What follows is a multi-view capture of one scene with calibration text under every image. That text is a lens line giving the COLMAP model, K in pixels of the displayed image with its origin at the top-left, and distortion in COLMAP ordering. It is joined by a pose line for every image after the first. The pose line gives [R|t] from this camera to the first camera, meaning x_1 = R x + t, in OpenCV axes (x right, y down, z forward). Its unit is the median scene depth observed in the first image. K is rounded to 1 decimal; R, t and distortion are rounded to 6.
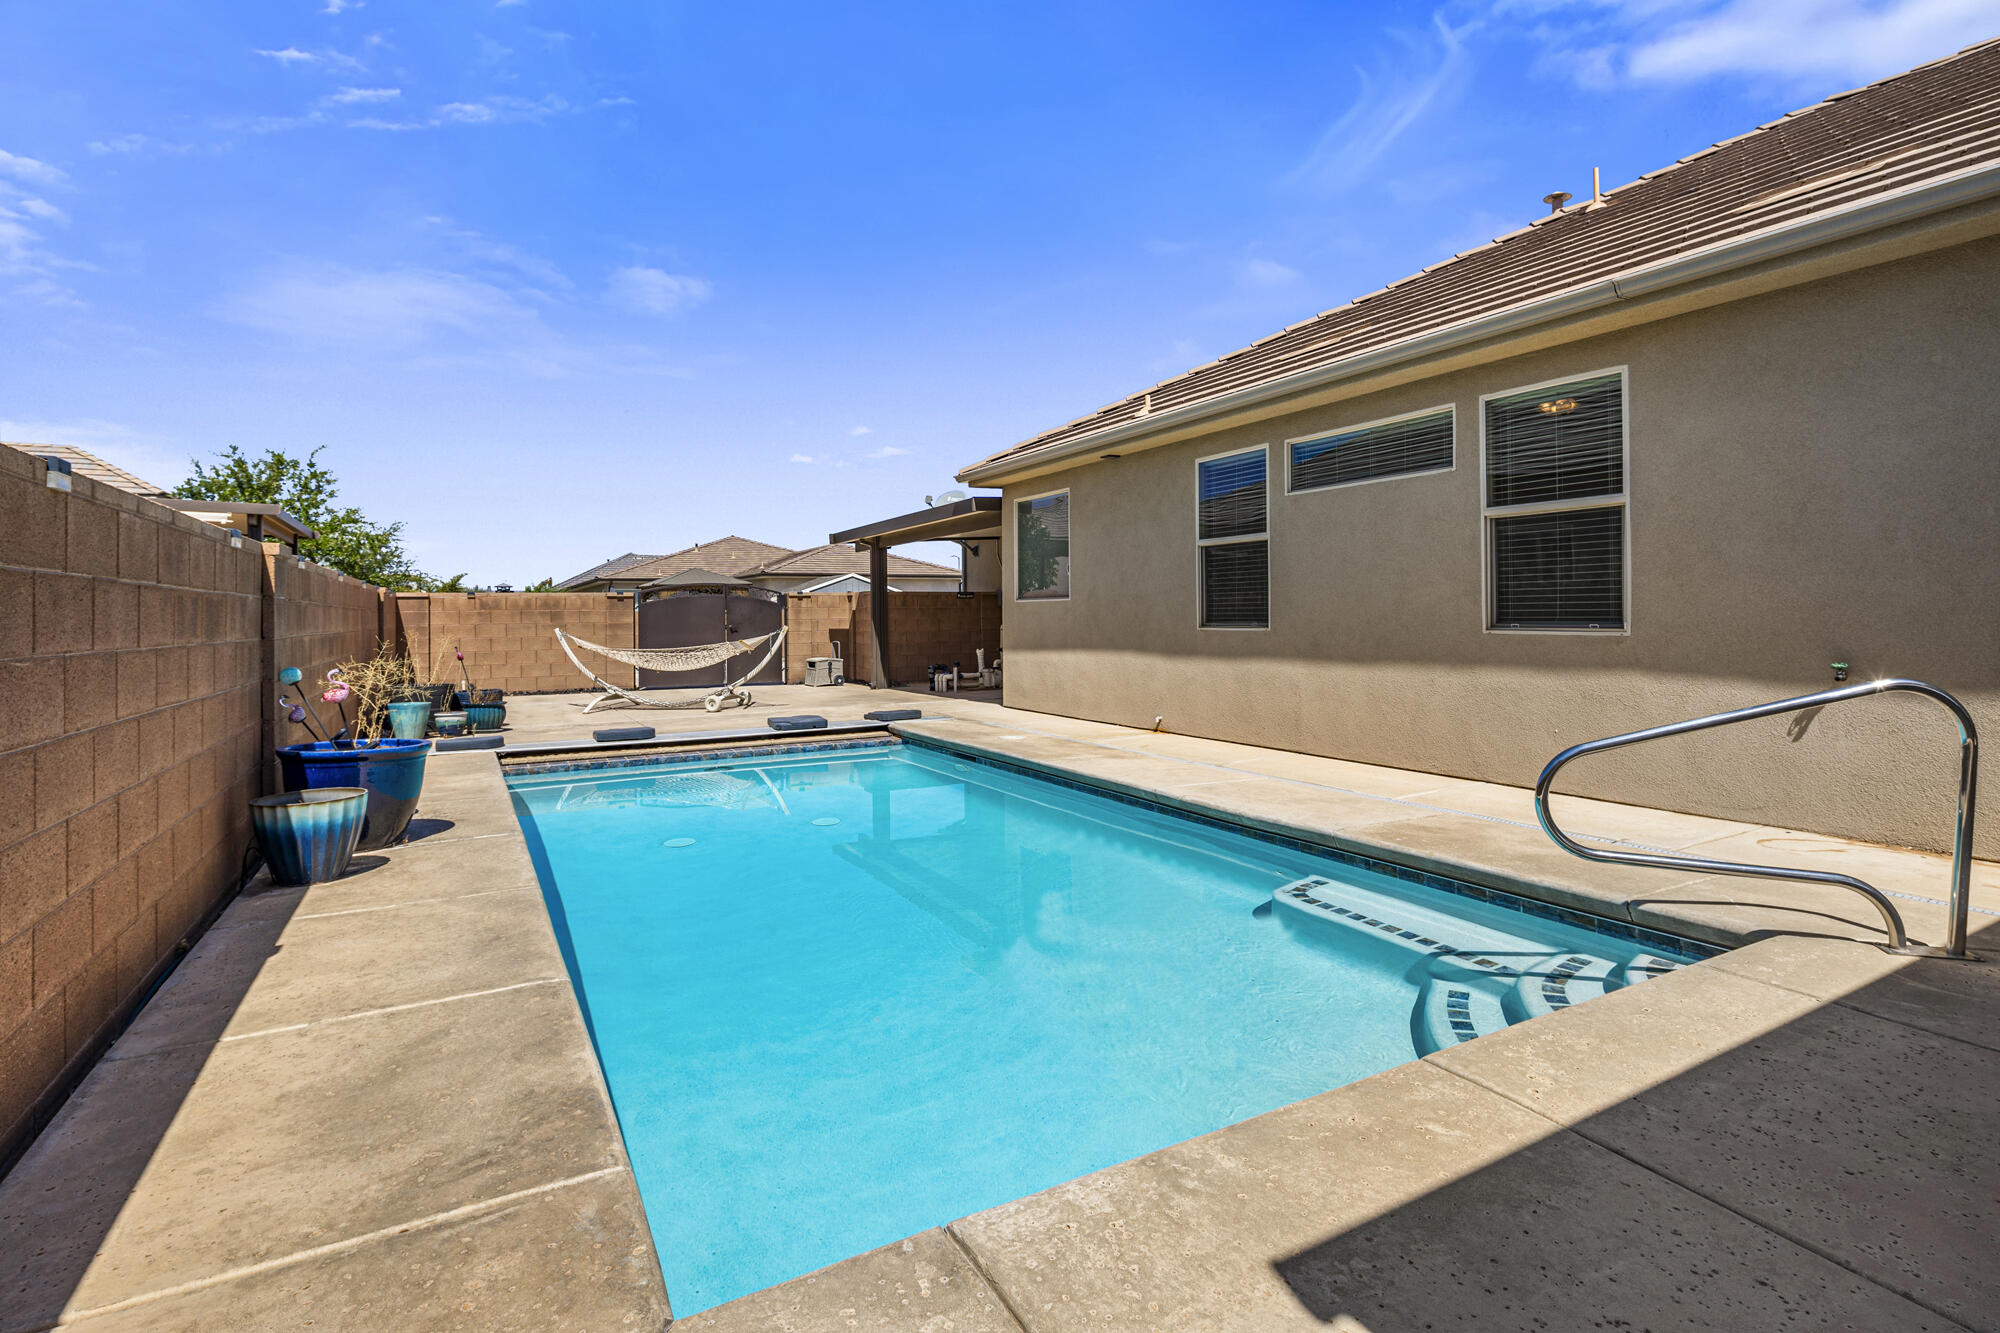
lens RADIAL K [[986.4, 0, 991.4], [0, 986.4, 656.6], [0, 0, 1]] dist [-0.026968, -0.000029]
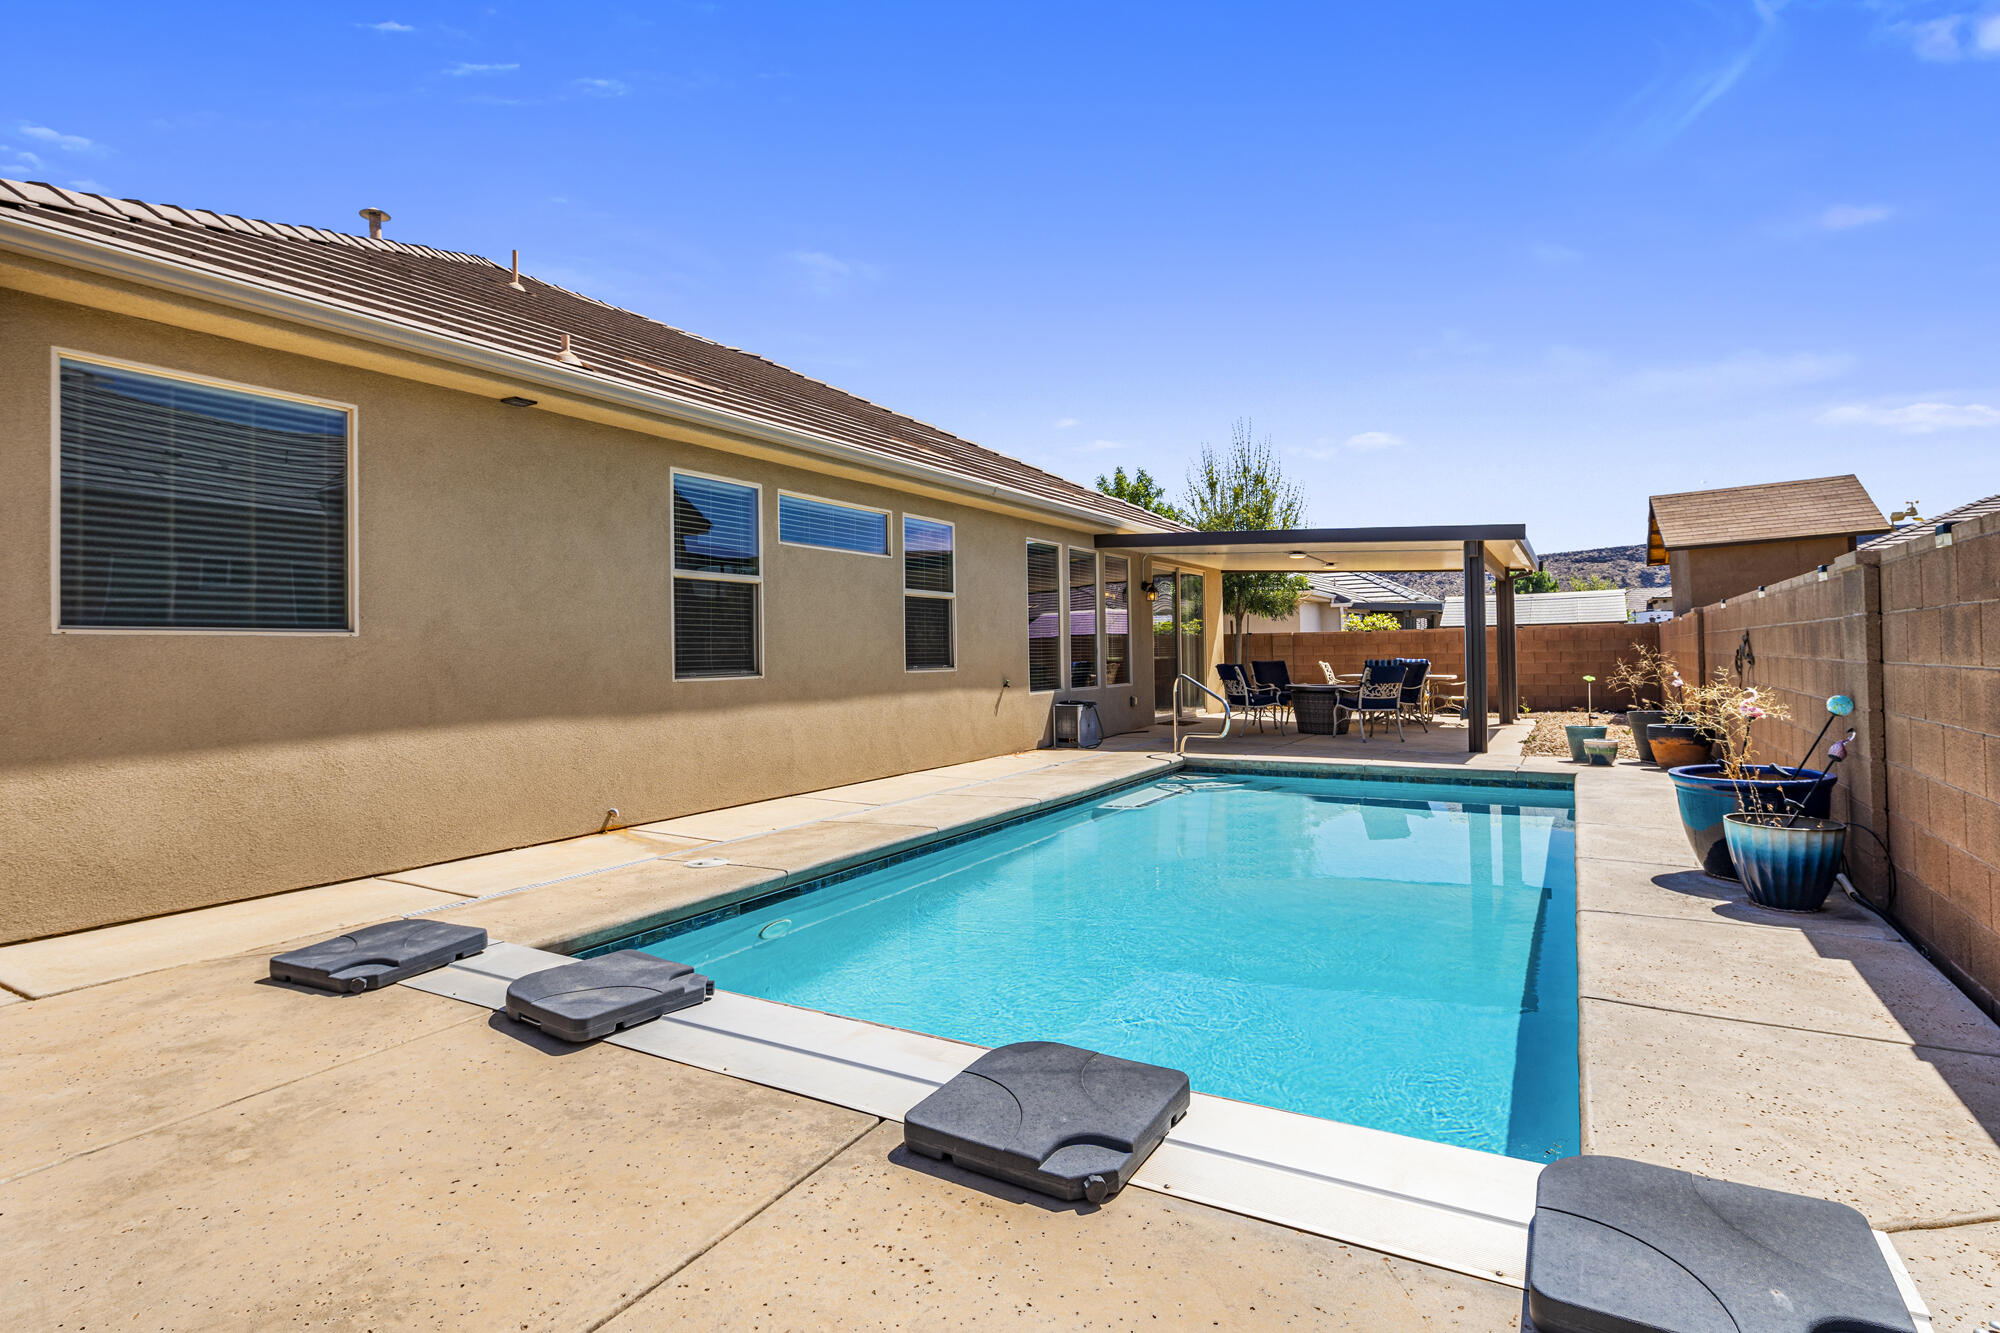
lens RADIAL K [[986.4, 0, 991.4], [0, 986.4, 656.6], [0, 0, 1]] dist [-0.026968, -0.000029]
pose [[-0.510840, 0.015867, 0.859529, -0.669078], [0.053786, 0.998461, 0.013535, -0.048604], [-0.857991, 0.053145, -0.510907, 1.312431]]
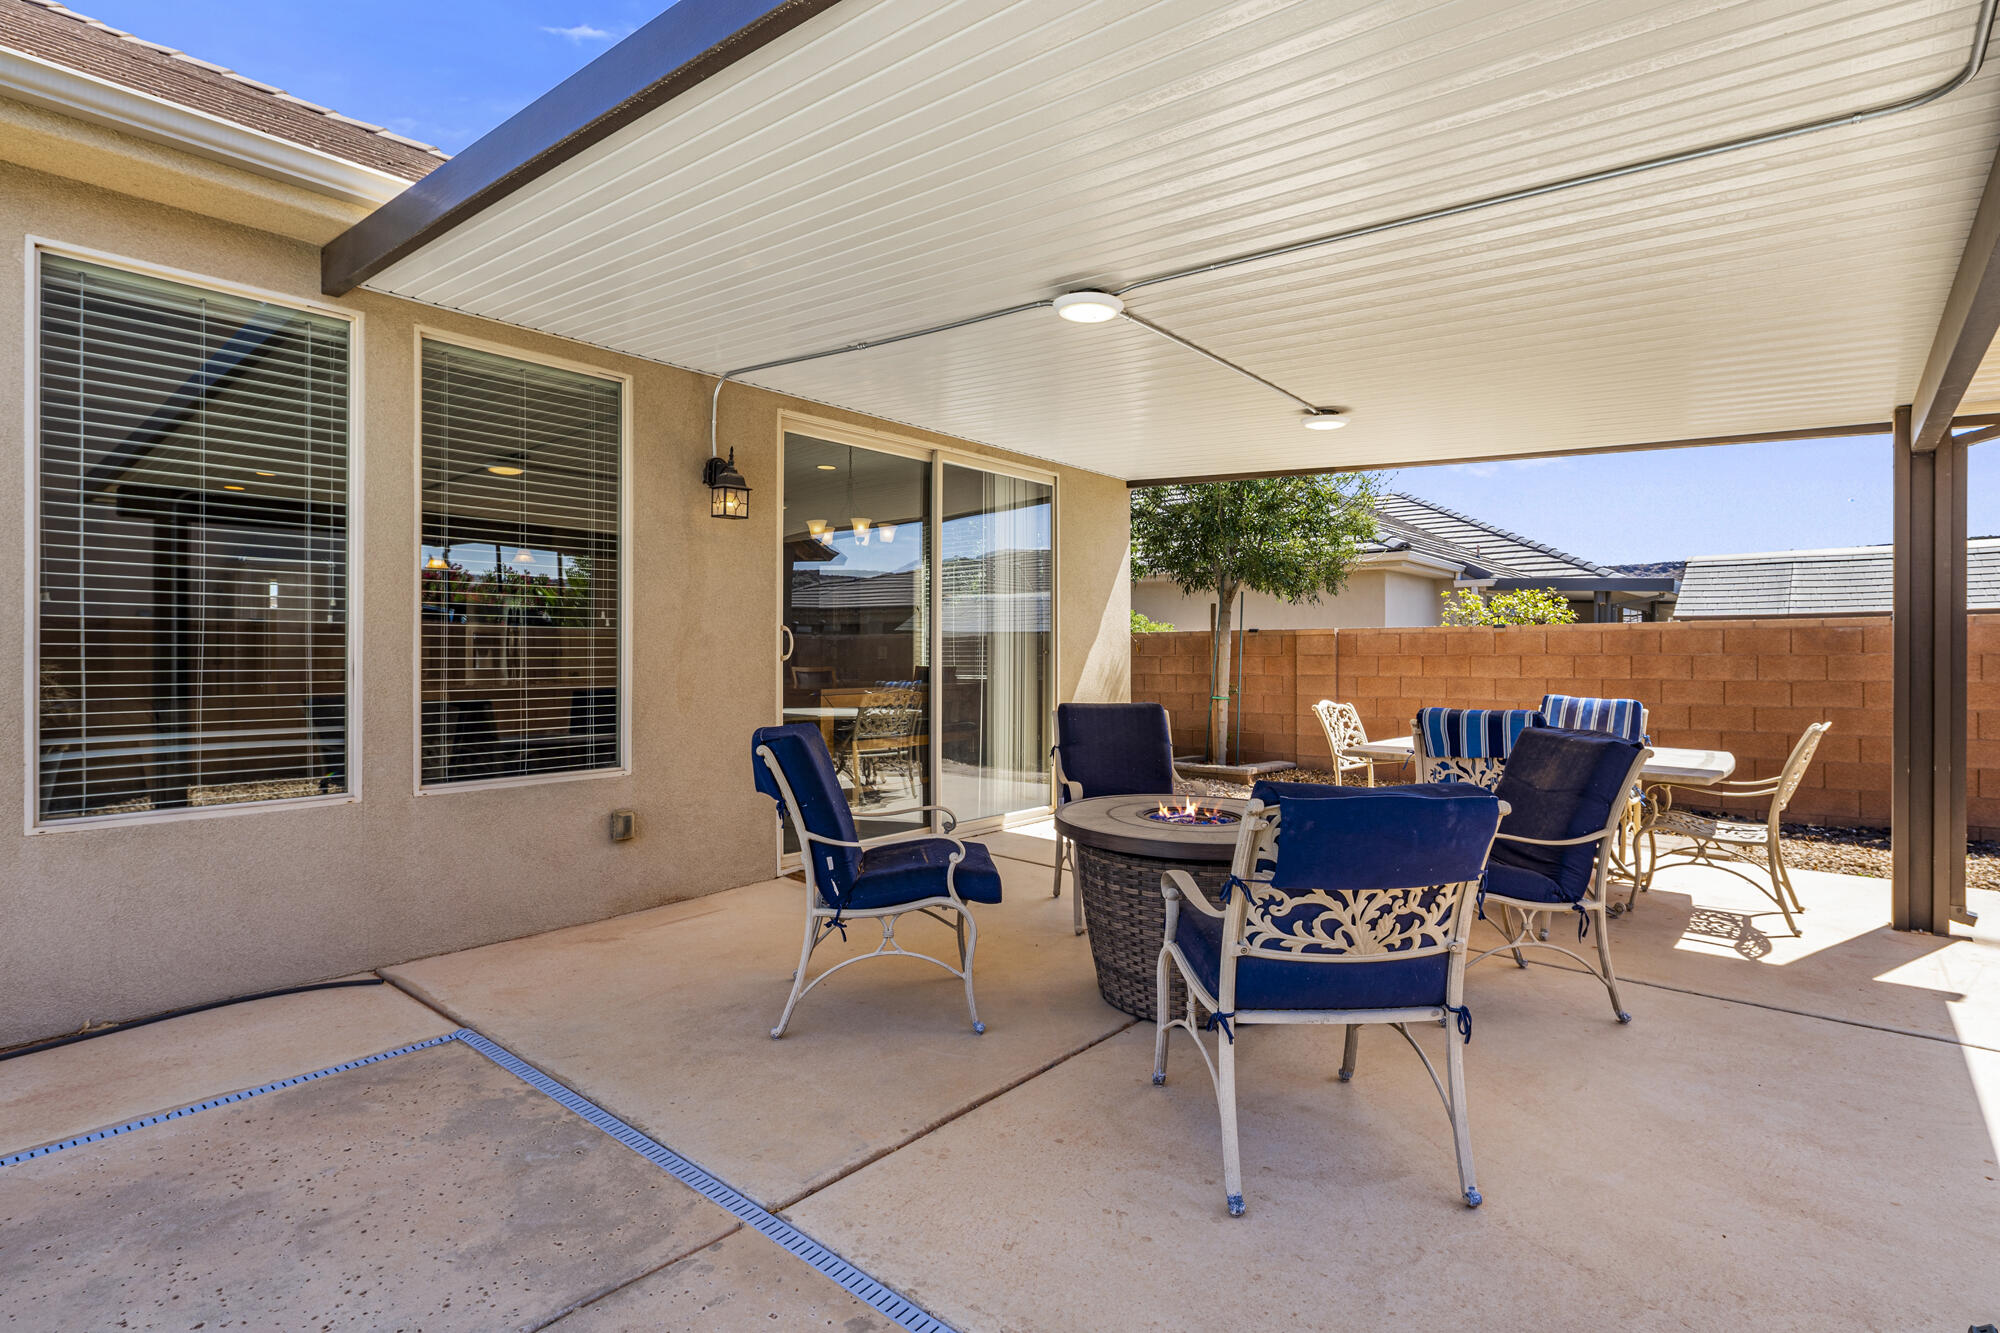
lens RADIAL K [[986.4, 0, 991.4], [0, 986.4, 656.6], [0, 0, 1]] dist [-0.026968, -0.000029]
pose [[-0.357063, 0.011428, 0.934011, -0.463710], [0.041808, 0.999119, 0.003758, -0.041841], [-0.933144, 0.040391, -0.357226, 1.020679]]
